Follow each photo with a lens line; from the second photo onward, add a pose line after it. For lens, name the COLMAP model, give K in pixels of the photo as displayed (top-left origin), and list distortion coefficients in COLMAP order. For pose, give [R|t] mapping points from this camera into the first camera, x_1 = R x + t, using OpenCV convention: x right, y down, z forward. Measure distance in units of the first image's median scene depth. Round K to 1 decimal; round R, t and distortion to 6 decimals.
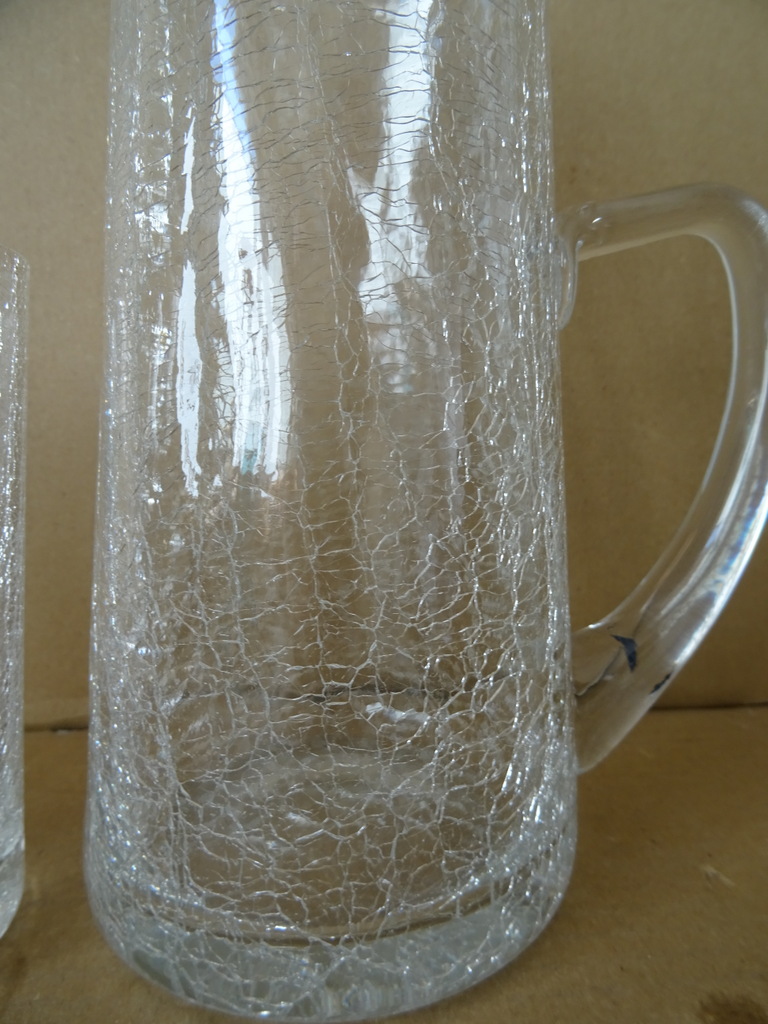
lens RADIAL K [[734.1, 0, 388.8], [0, 734.1, 511.4], [0, 0, 1]] dist [-0.023947, 0.005810]
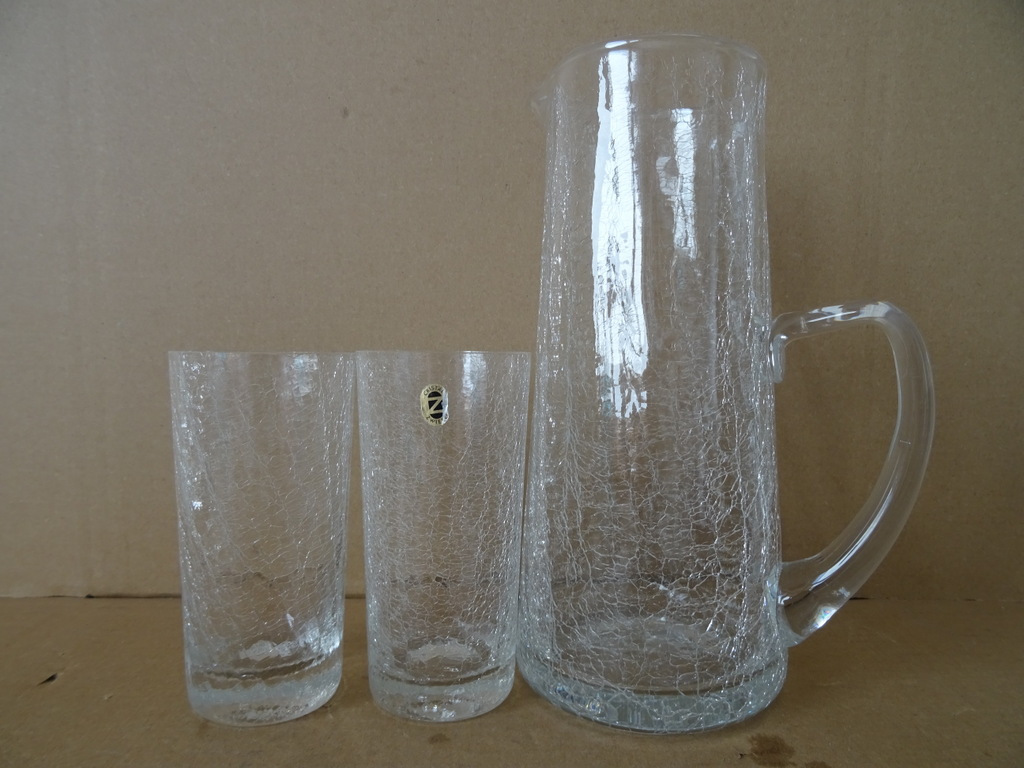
lens RADIAL K [[734.1, 0, 508.2], [0, 734.1, 374.5], [0, 0, 1]] dist [-0.023947, 0.005810]
pose [[0.995282, 0.009618, -0.096548, -0.041607], [-0.014412, 0.998690, -0.049089, -0.172632], [0.095950, 0.050248, 0.994117, -0.936454]]
